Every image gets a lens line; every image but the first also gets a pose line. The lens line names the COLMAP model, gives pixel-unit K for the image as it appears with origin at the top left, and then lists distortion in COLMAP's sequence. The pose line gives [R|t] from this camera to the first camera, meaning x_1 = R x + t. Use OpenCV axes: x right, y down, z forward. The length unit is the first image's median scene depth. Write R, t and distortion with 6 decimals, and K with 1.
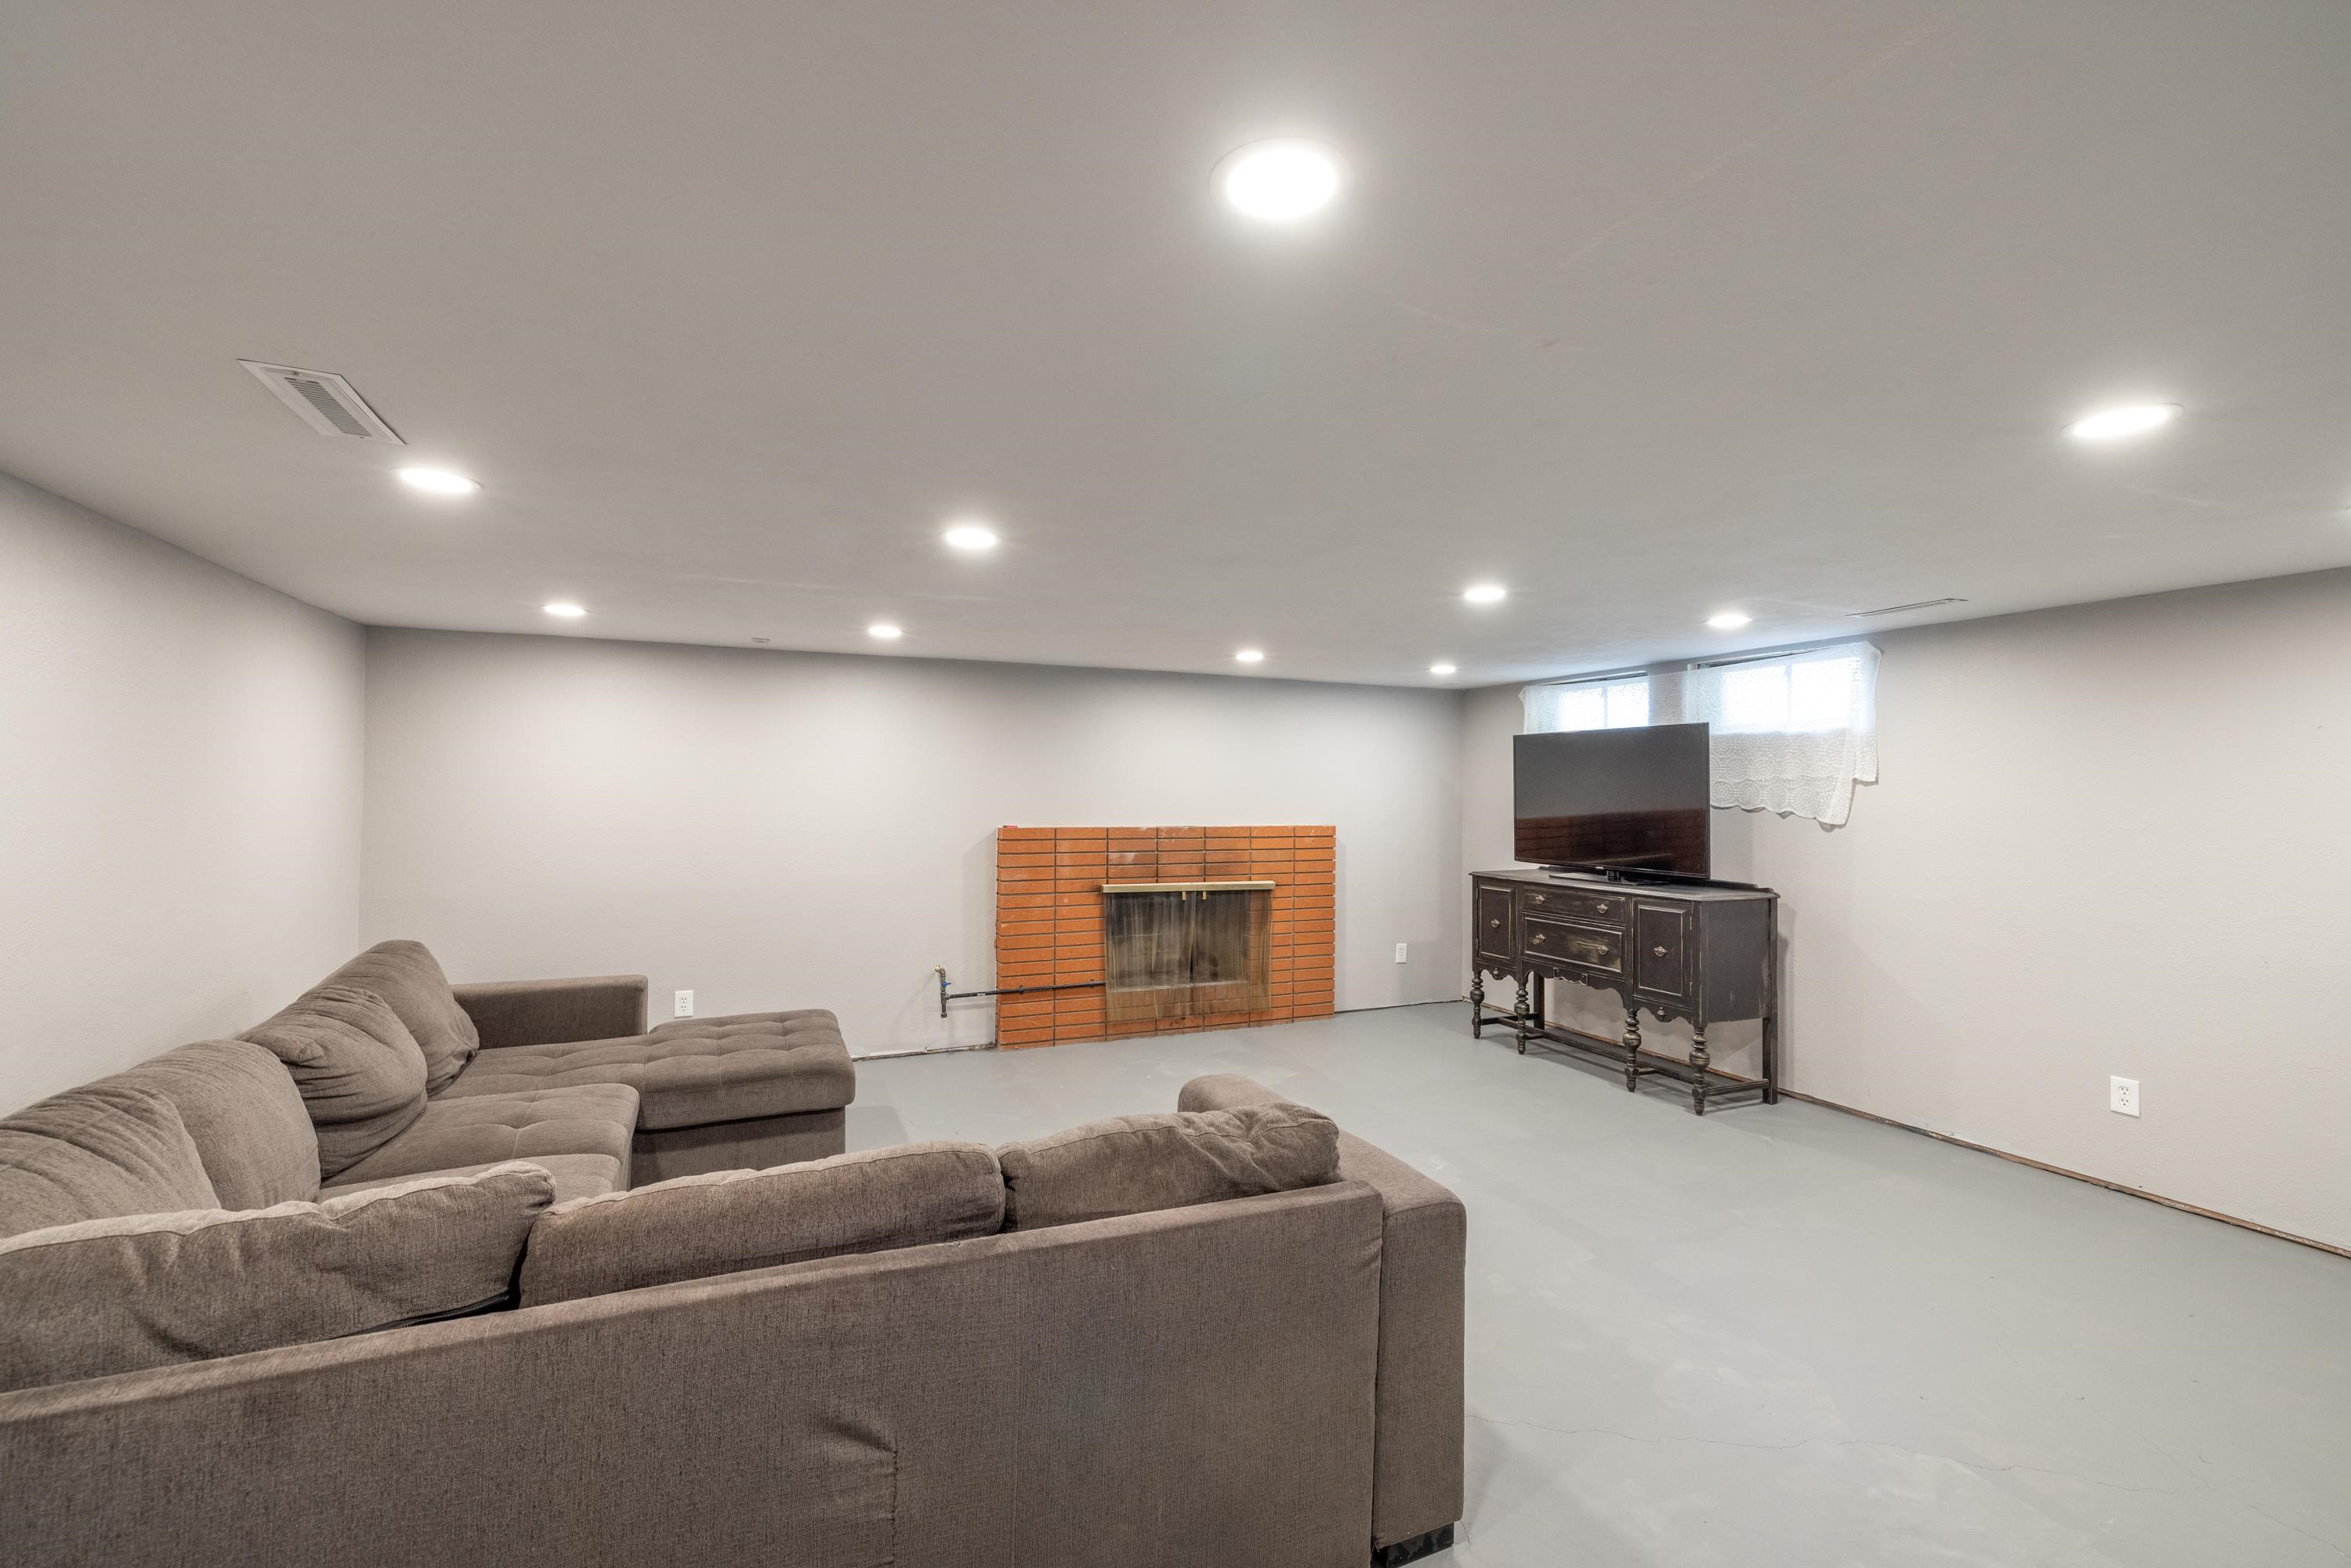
lens RADIAL K [[992.6, 0, 1175.5], [0, 992.6, 784.0], [0, 0, 1]] dist [-0.000717, 0.000167]
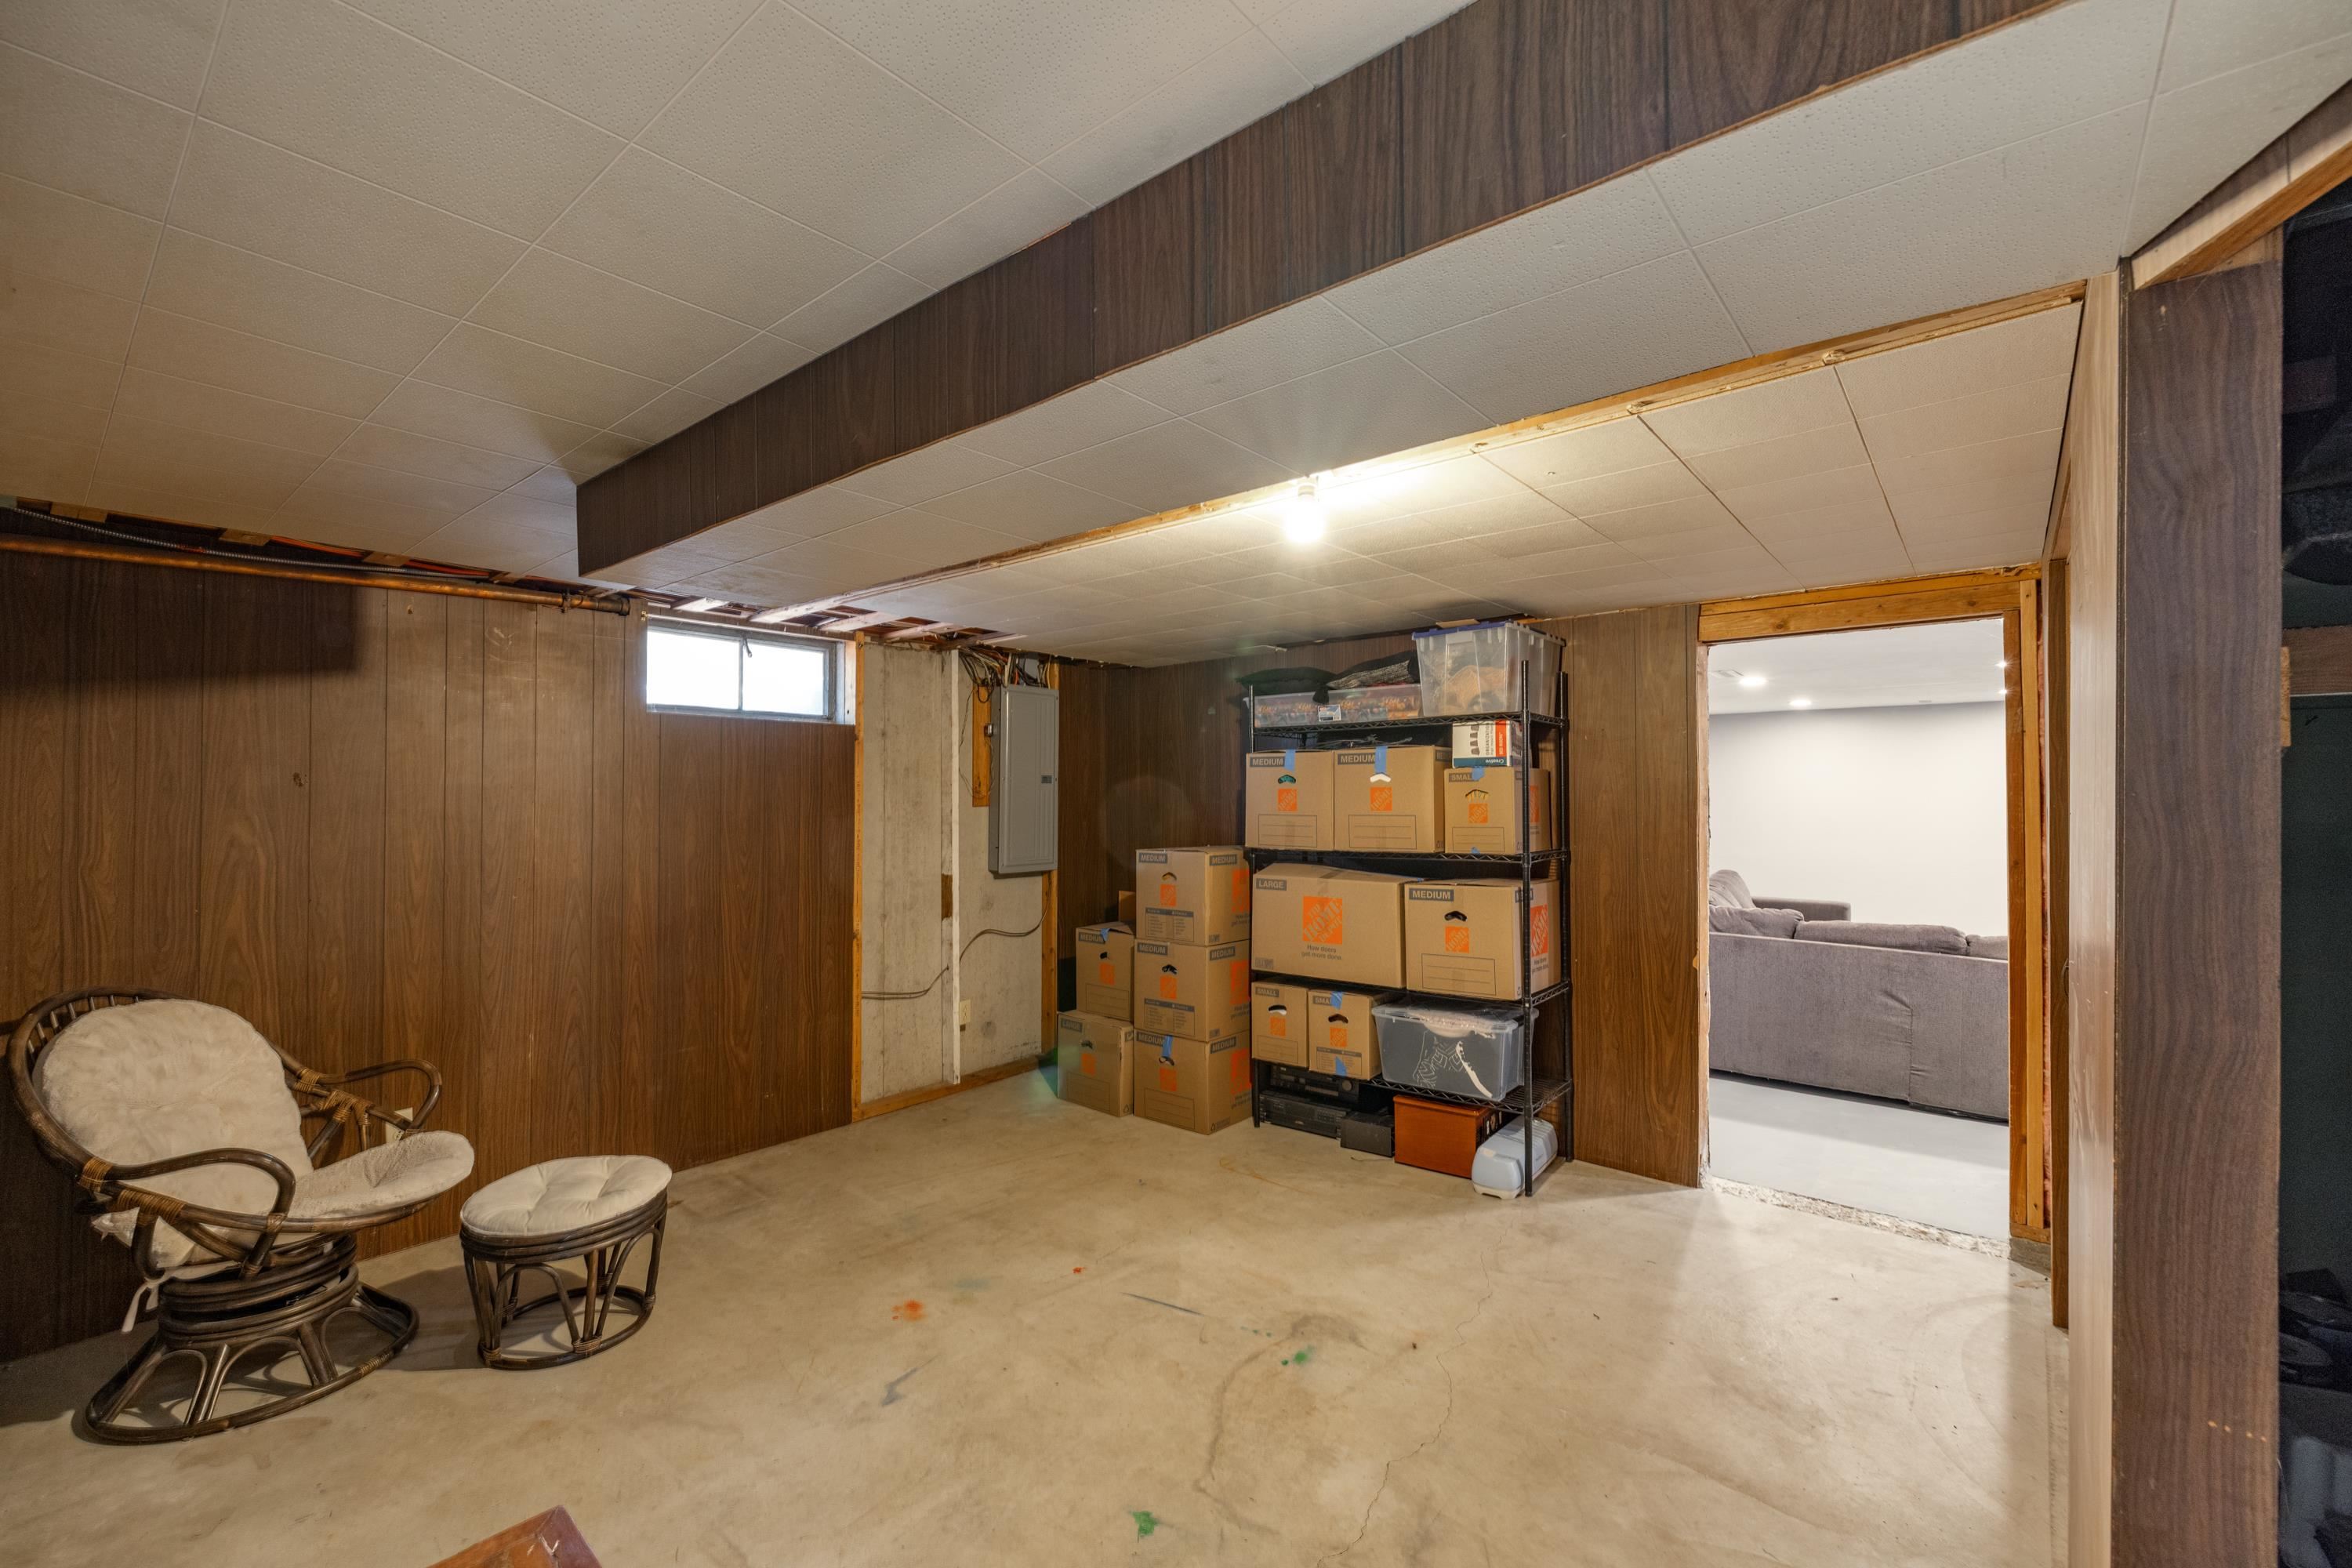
lens RADIAL K [[993.1, 0, 1176.0], [0, 993.1, 784.0], [0, 0, 1]] dist [-0.000717, 0.000167]
pose [[0.444536, -0.009193, -0.895714, 1.508343], [0.014843, 0.999886, -0.002896, -0.075477], [0.895638, -0.012007, 0.444622, -2.491441]]
